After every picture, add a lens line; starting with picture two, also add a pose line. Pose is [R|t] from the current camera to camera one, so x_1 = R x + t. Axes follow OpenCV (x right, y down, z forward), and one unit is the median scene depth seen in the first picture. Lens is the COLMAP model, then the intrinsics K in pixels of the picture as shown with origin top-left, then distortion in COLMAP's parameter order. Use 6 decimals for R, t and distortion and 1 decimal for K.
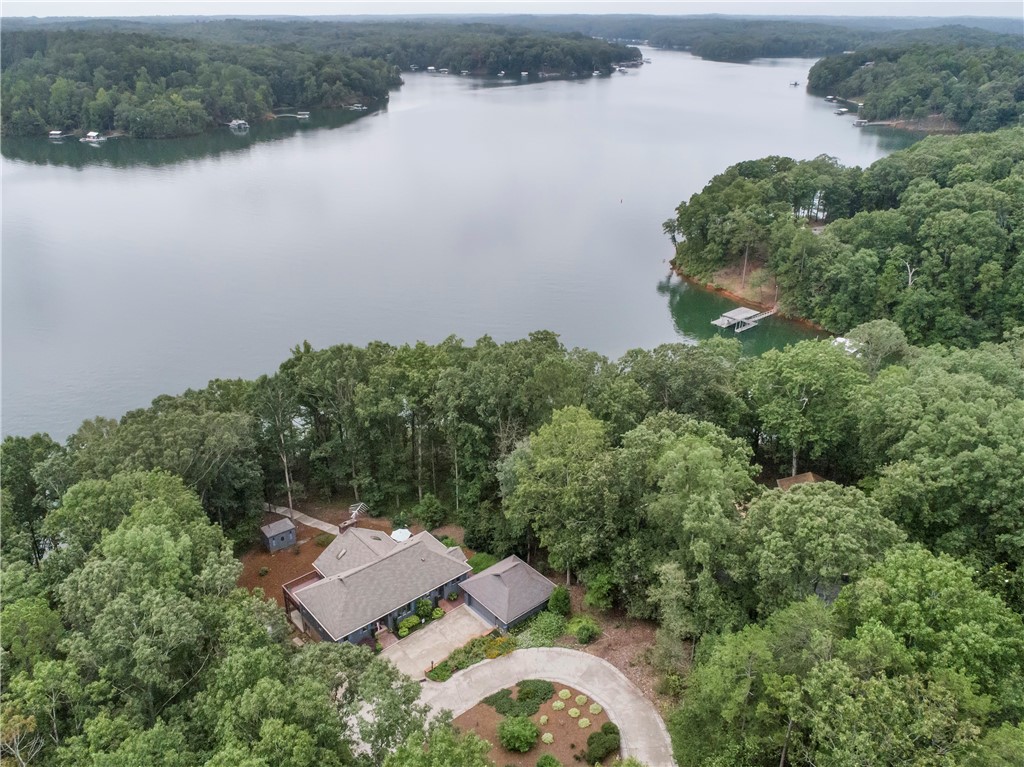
lens RADIAL K [[768.8, 0, 512.0], [0, 768.8, 383.5], [0, 0, 1]] dist [-0.019899, -0.000613]
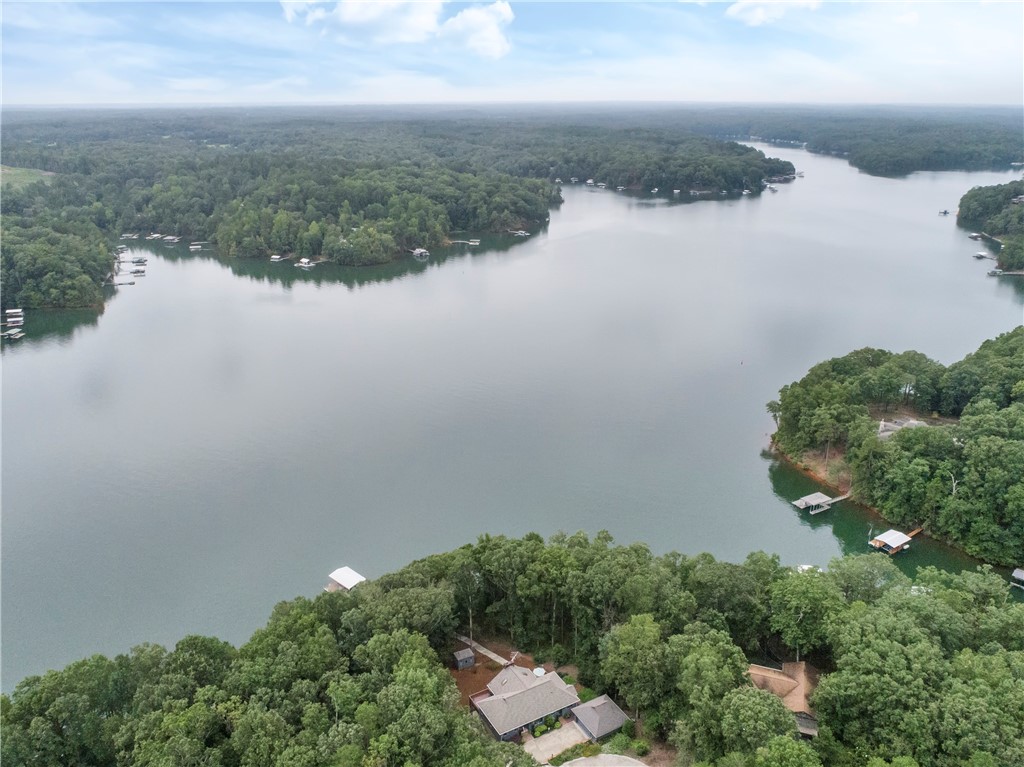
lens RADIAL K [[820.9, 0, 504.6], [0, 820.9, 386.5], [0, 0, 1]] dist [-0.025197, 0.009256]
pose [[0.979717, 0.056910, -0.192137, 0.051672], [-0.067767, 0.996427, -0.050409, -0.192596], [0.188582, 0.062407, 0.980073, -0.467406]]
